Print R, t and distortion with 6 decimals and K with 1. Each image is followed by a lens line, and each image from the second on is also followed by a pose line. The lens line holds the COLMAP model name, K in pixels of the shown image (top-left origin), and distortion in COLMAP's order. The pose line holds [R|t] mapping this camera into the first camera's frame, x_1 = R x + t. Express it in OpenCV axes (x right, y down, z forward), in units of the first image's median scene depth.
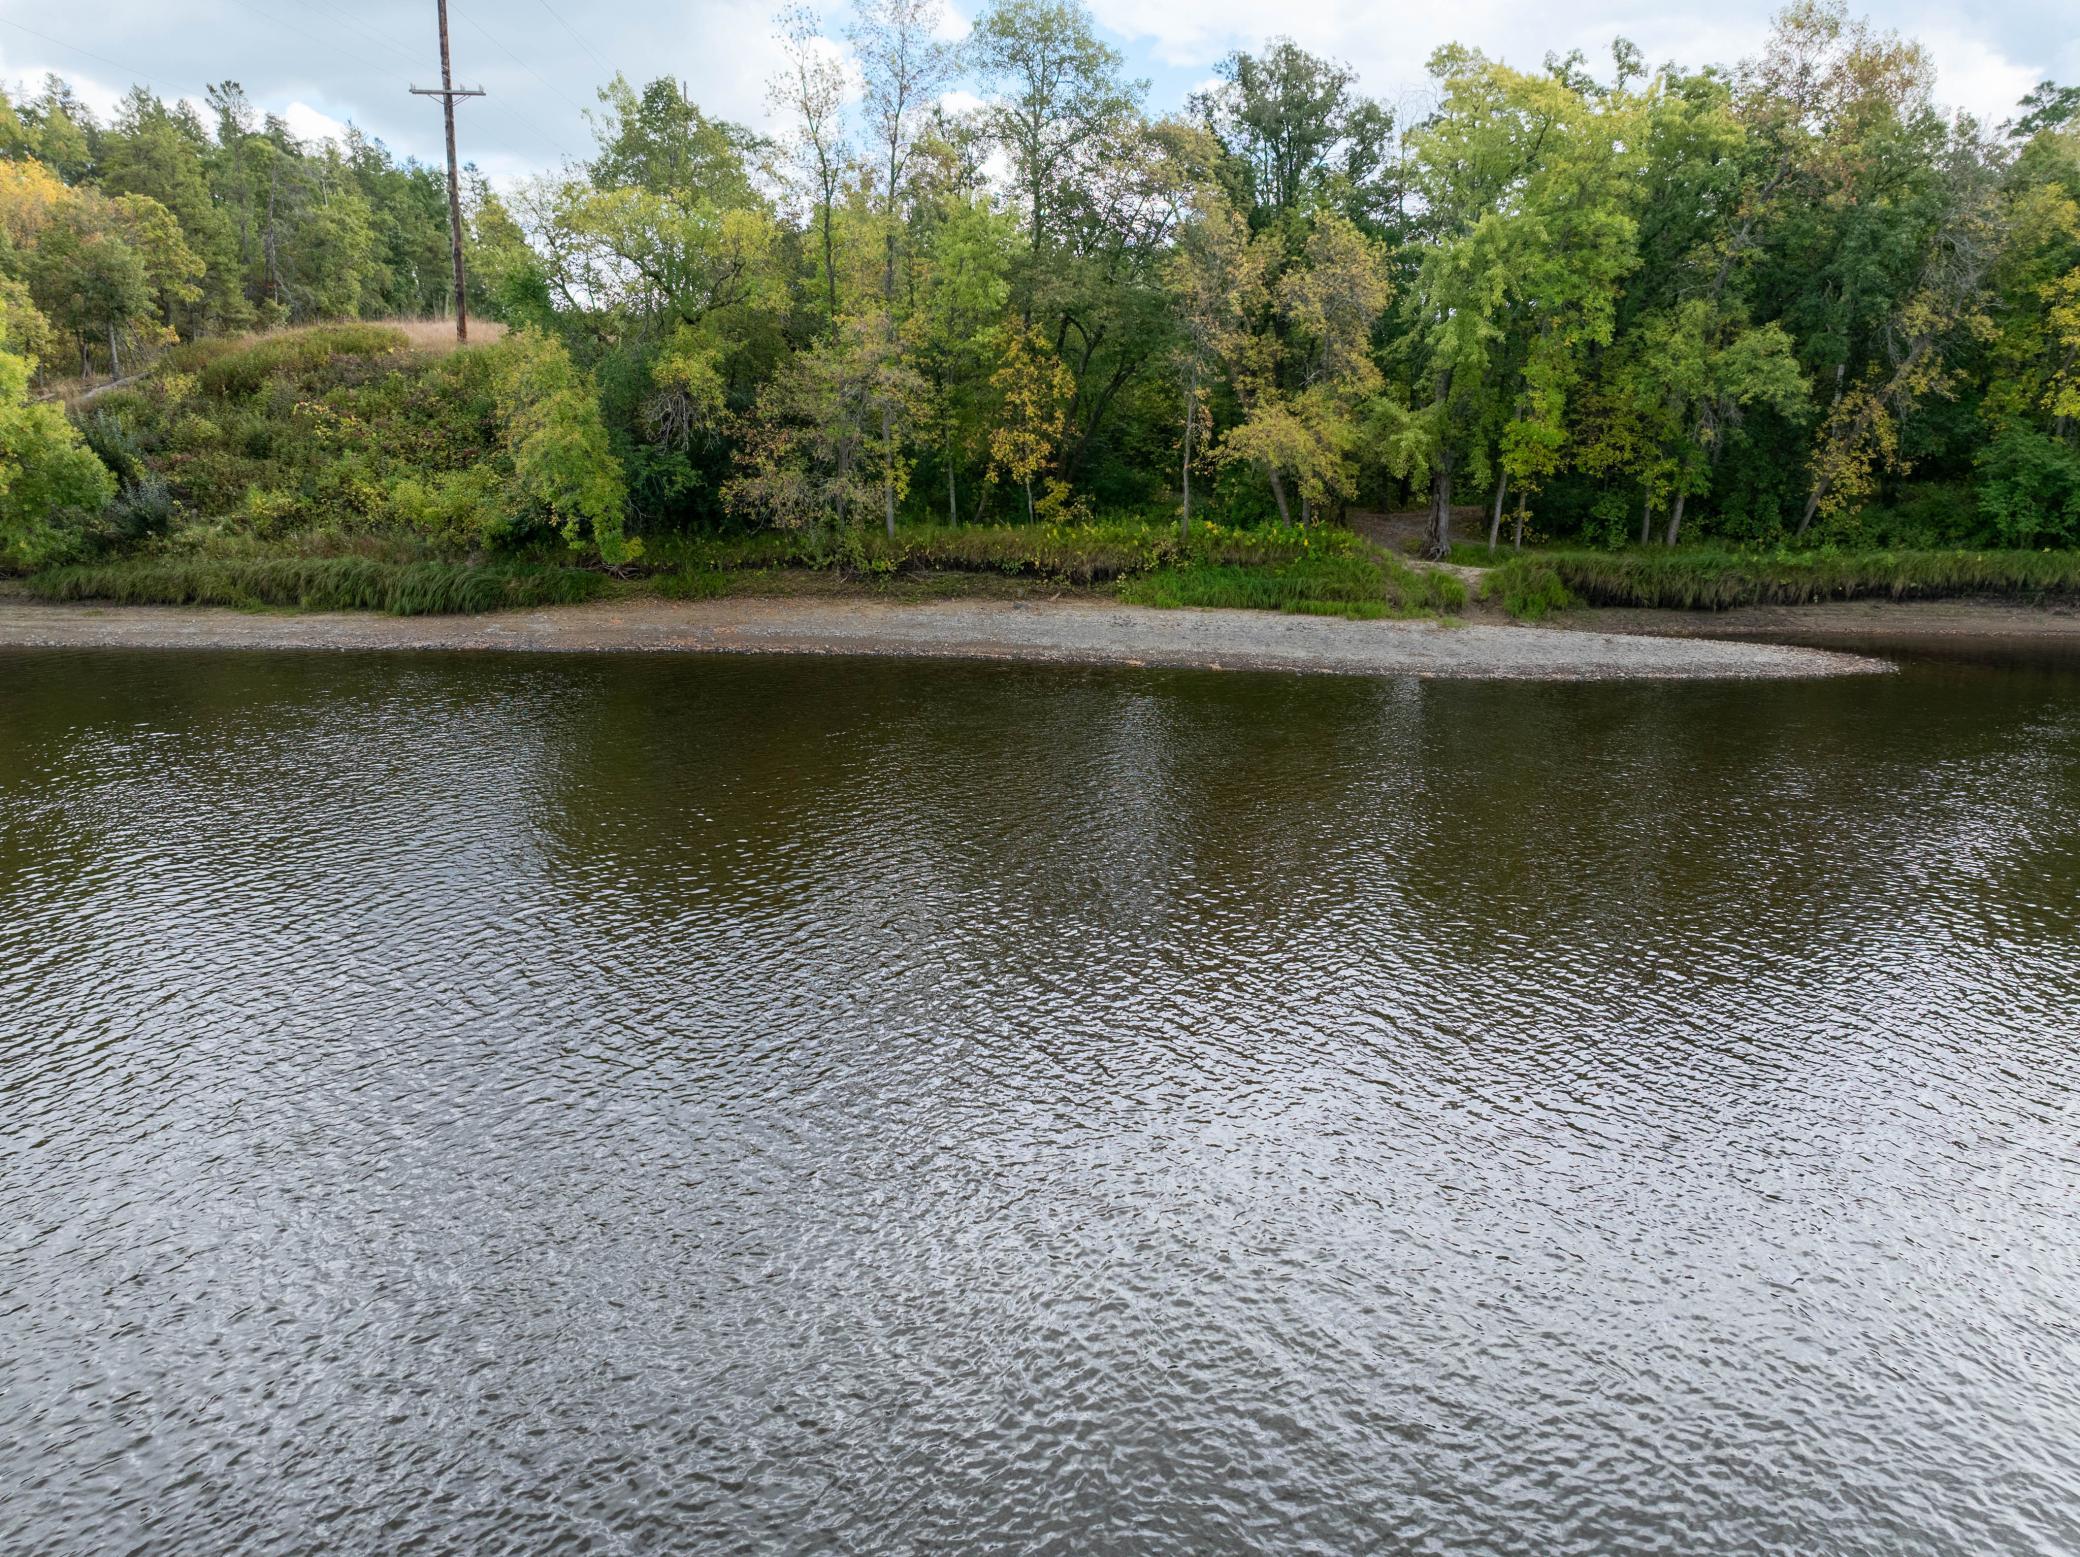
lens RADIAL K [[1459.7, 0, 1041.8], [0, 1459.7, 774.8], [0, 0, 1]] dist [-0.059102, 0.031560]
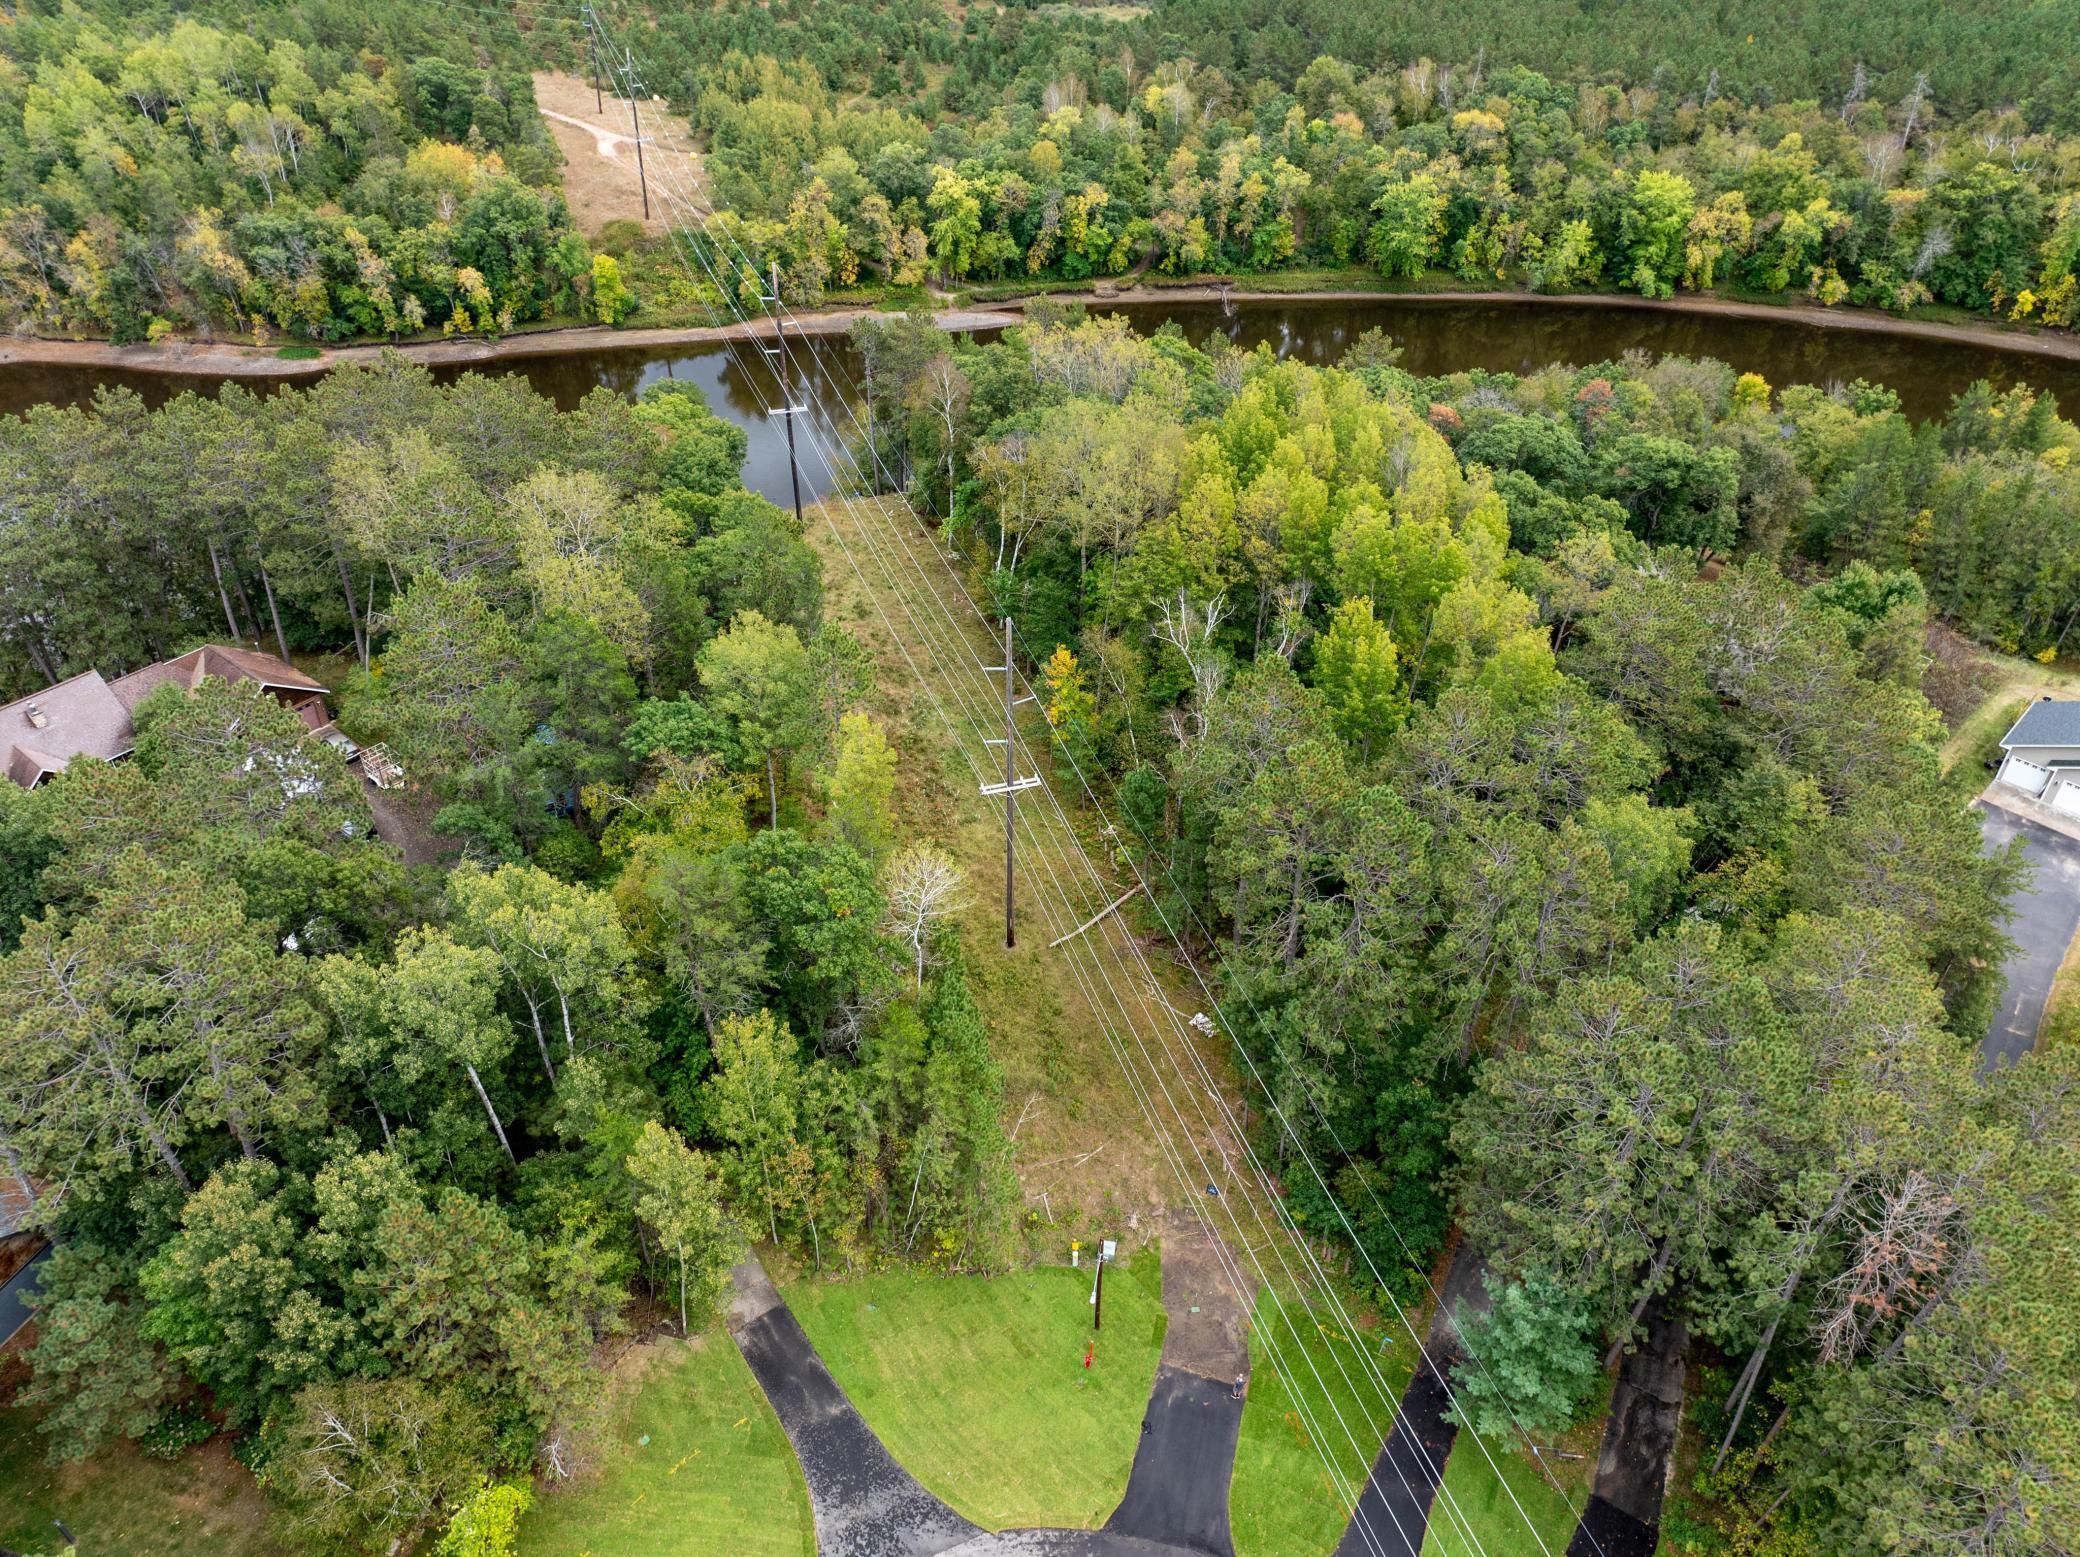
lens RADIAL K [[1459.7, 0, 1041.1], [0, 1459.7, 773.0], [0, 0, 1]] dist [-0.059102, 0.031560]
pose [[0.965449, -0.146898, 0.215243, -0.635234], [0.074476, 0.947061, 0.312295, -0.130100], [-0.249724, -0.285475, 0.925280, -3.733295]]
